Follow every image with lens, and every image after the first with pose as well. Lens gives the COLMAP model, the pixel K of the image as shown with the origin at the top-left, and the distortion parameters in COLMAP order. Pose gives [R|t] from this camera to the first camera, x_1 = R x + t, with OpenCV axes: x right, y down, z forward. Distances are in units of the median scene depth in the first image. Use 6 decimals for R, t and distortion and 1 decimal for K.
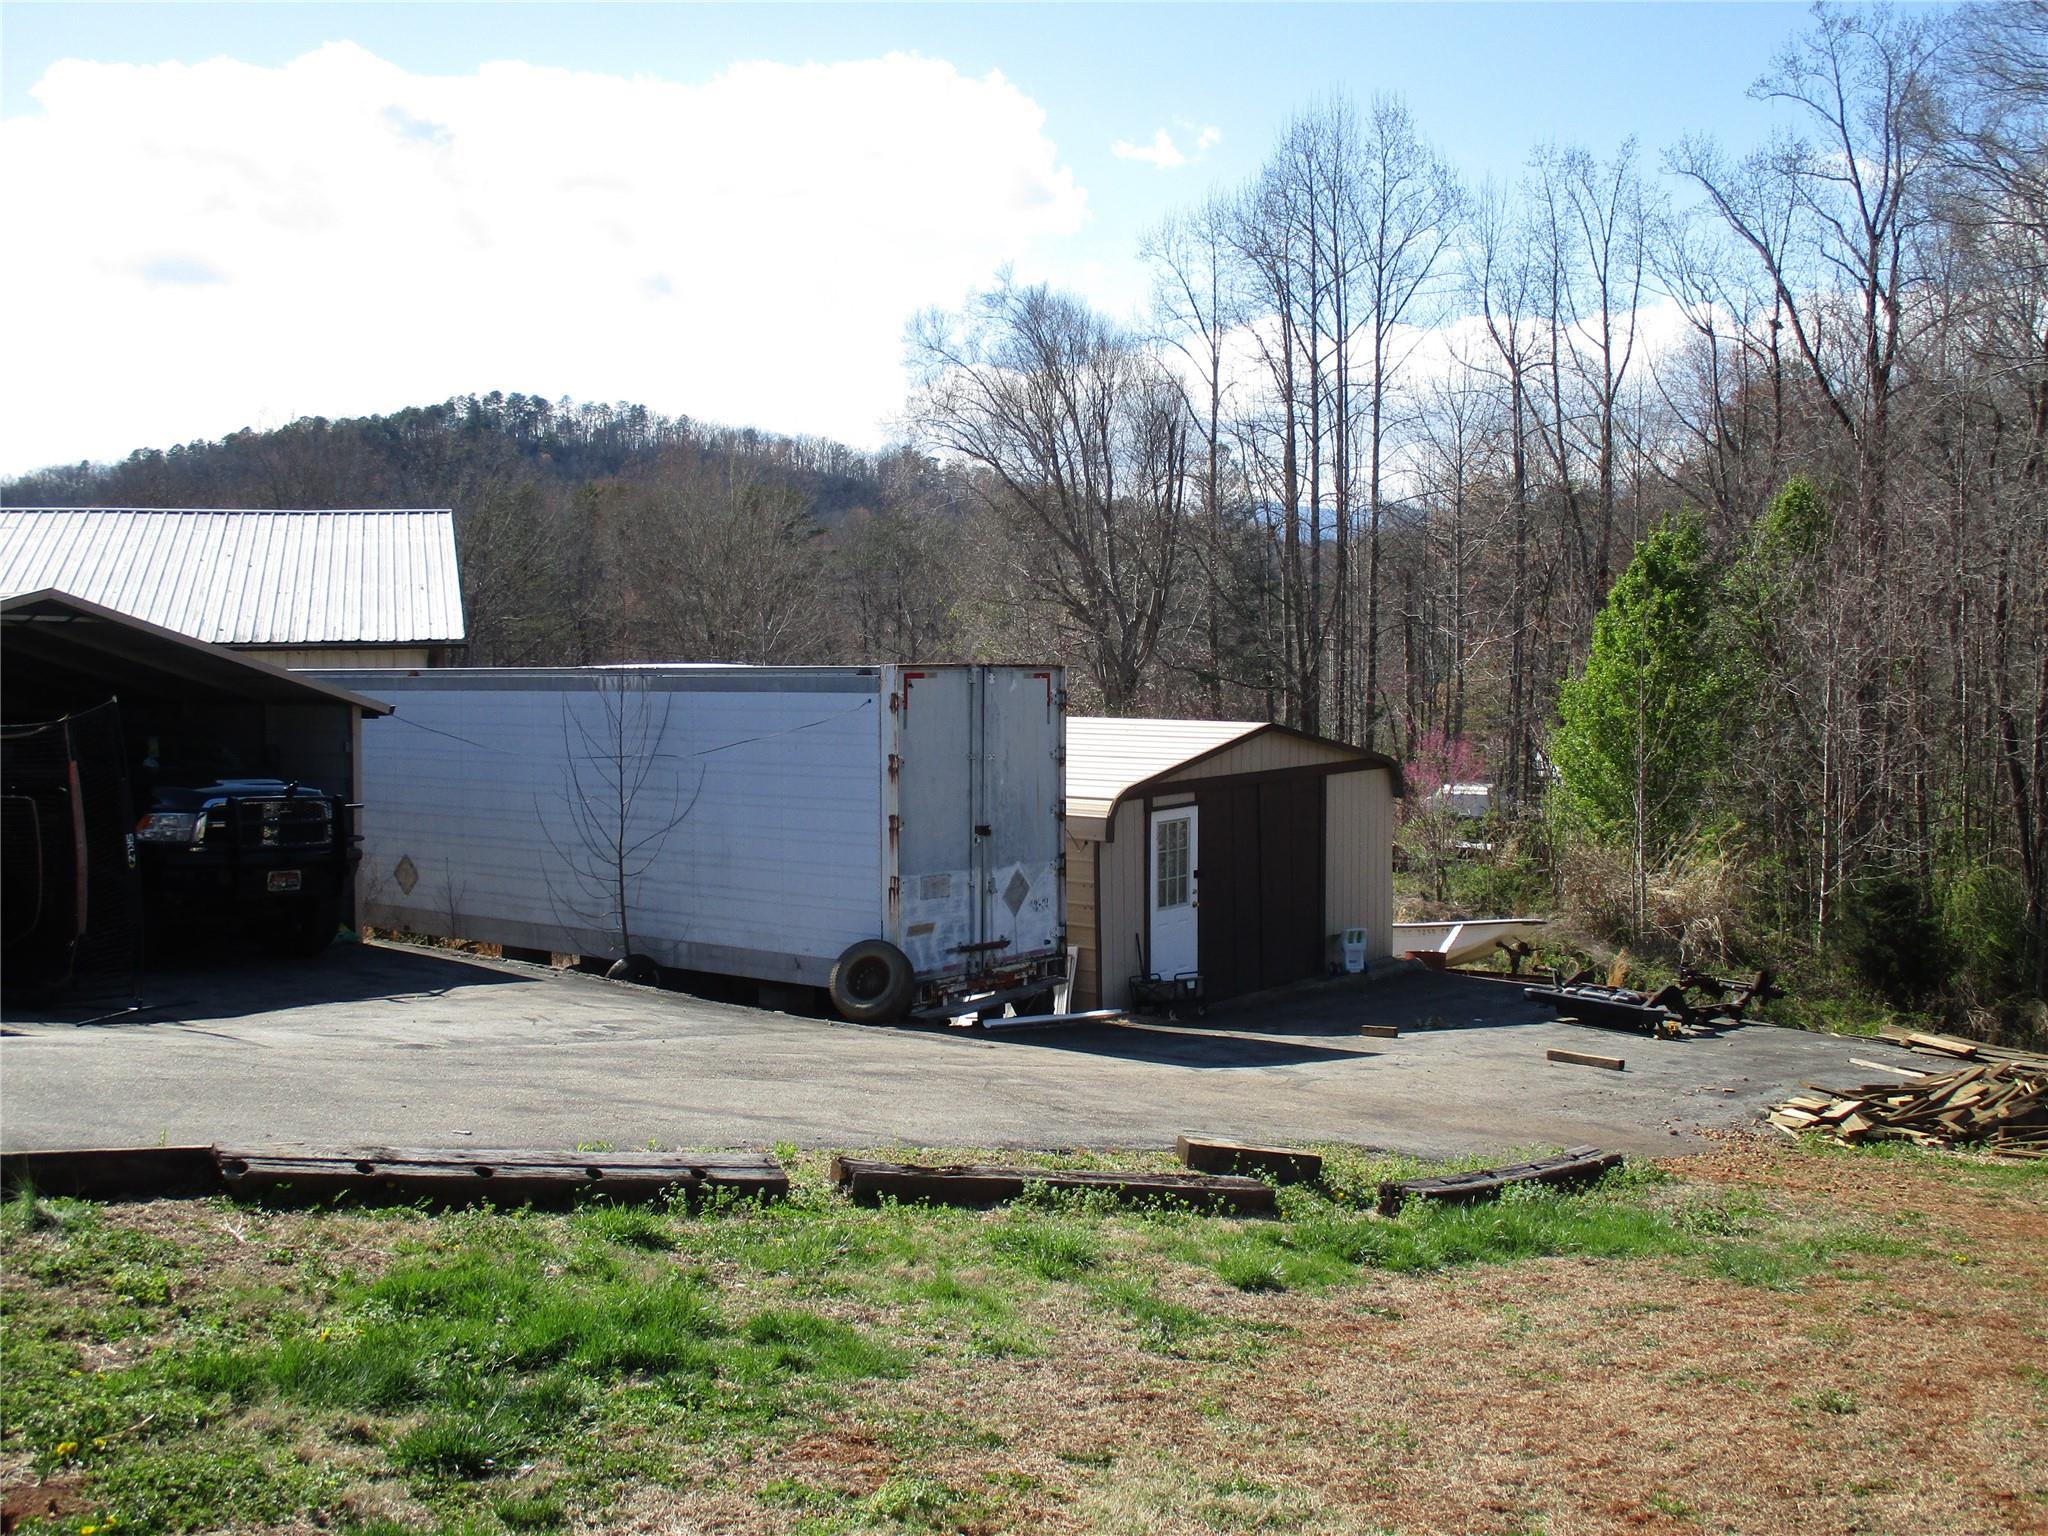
lens RADIAL K [[1988.0, 0, 1030.1], [0, 1988.0, 774.8], [0, 0, 1]] dist [-0.039549, -0.000331]
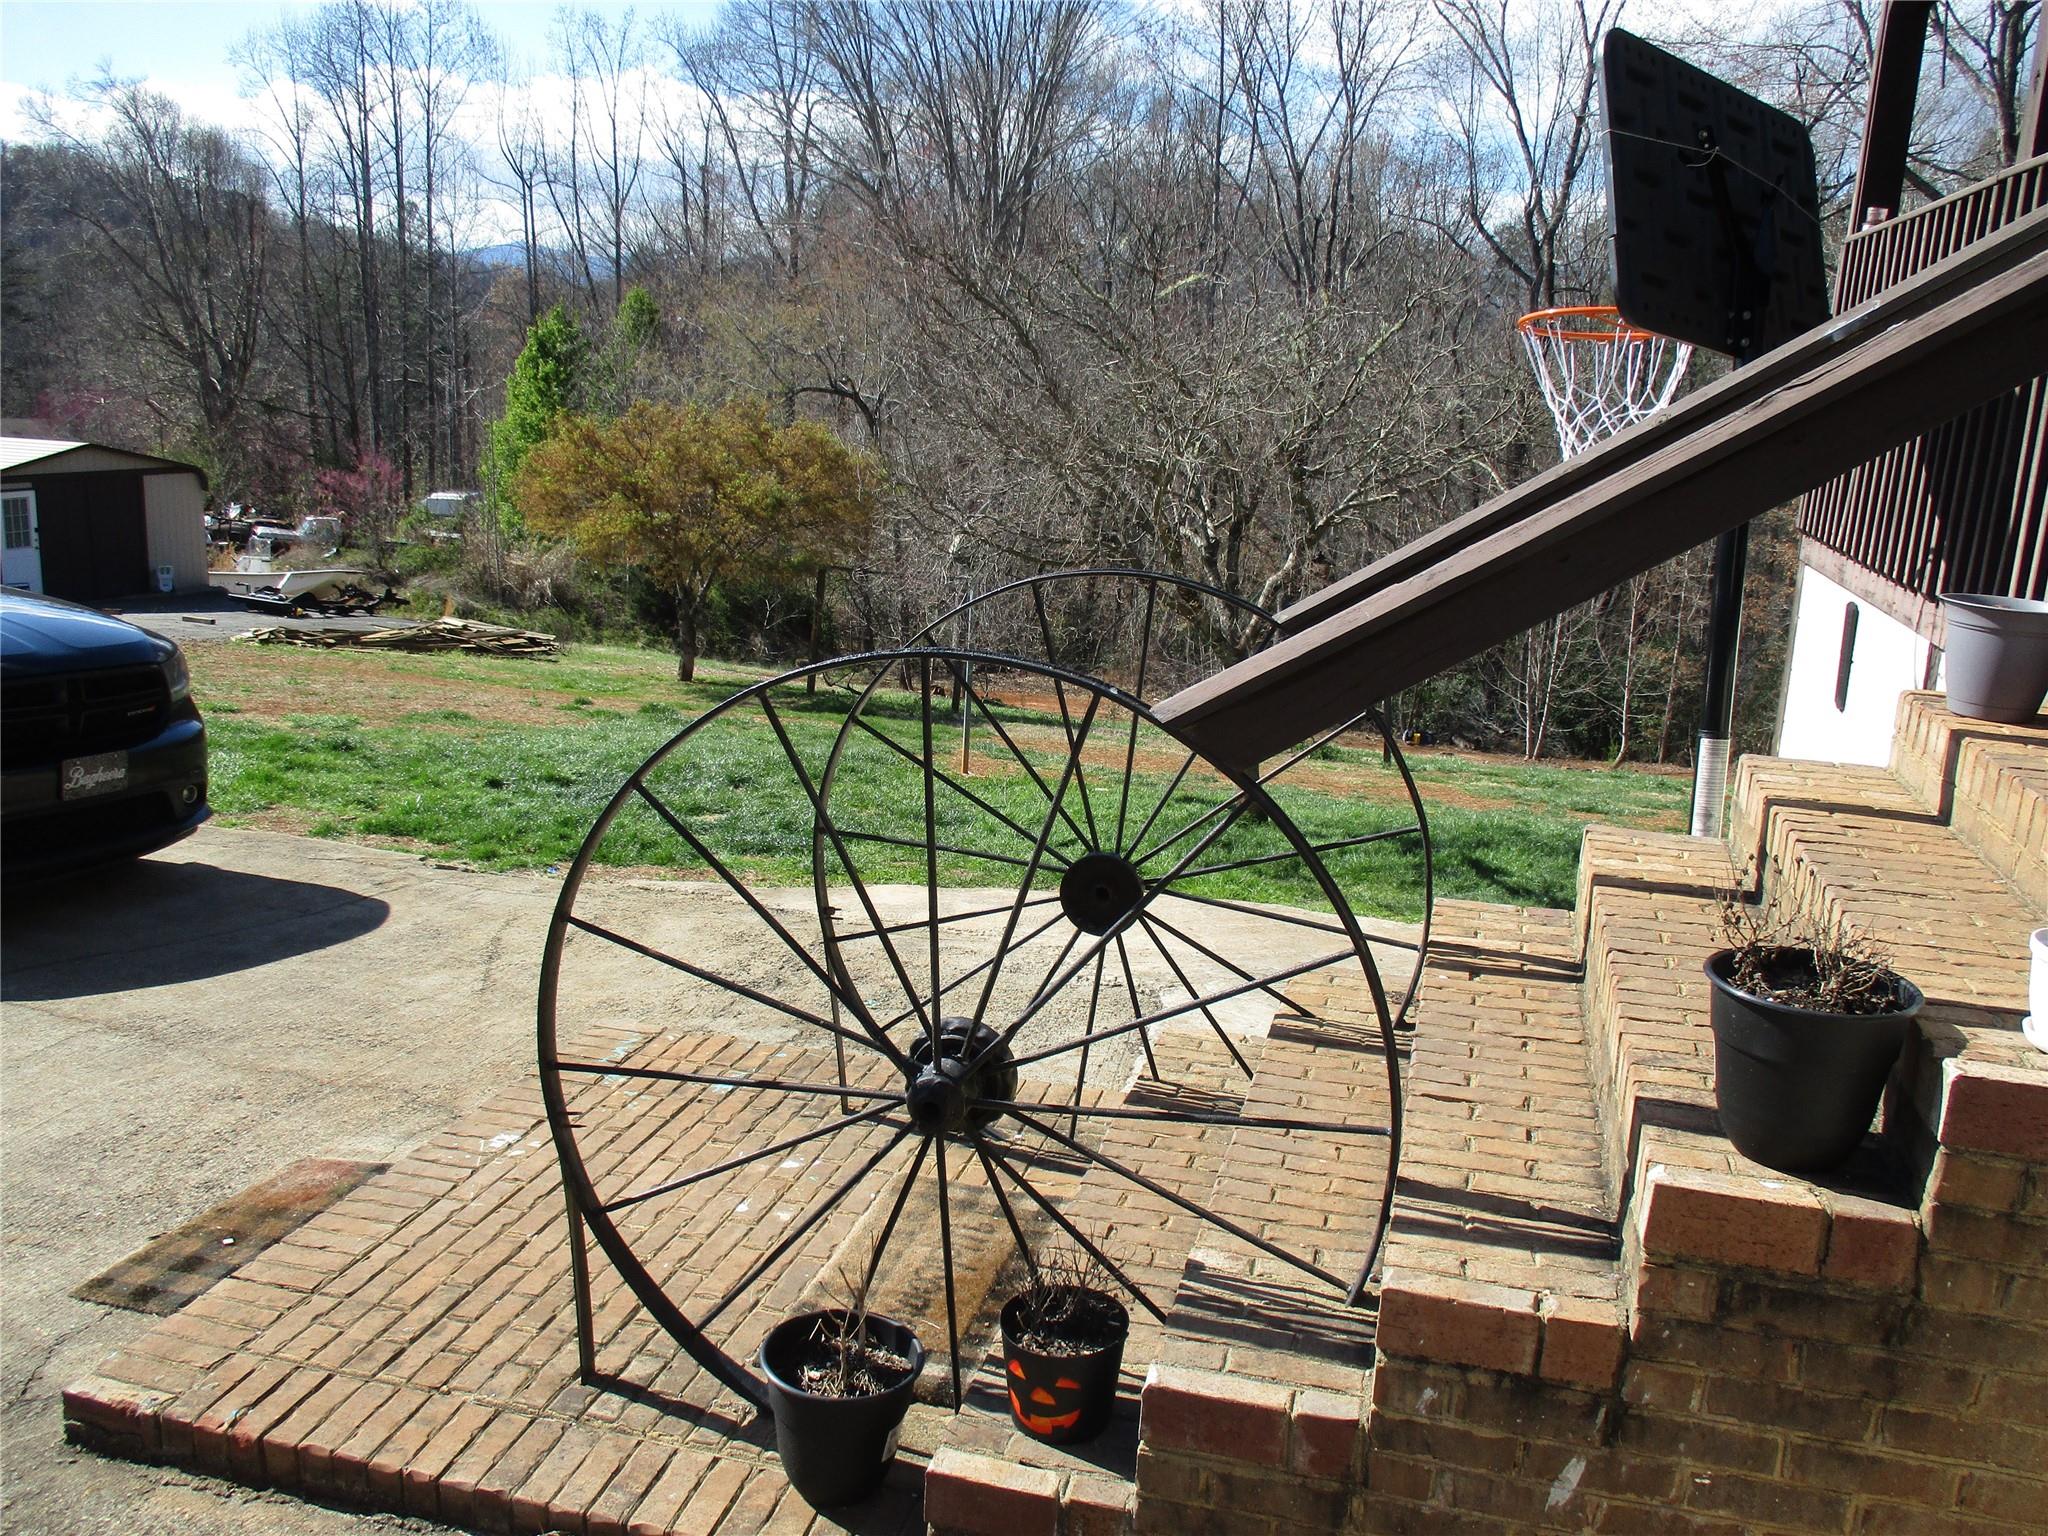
lens RADIAL K [[1691.8, 0, 1031.4], [0, 1691.8, 777.6], [0, 0, 1]] dist [-0.032992, 0.008754]
pose [[0.924020, -0.037400, 0.380511, 0.303630], [-0.026245, 0.986653, 0.160710, 0.005027], [-0.381443, -0.158485, 0.910705, -0.663010]]
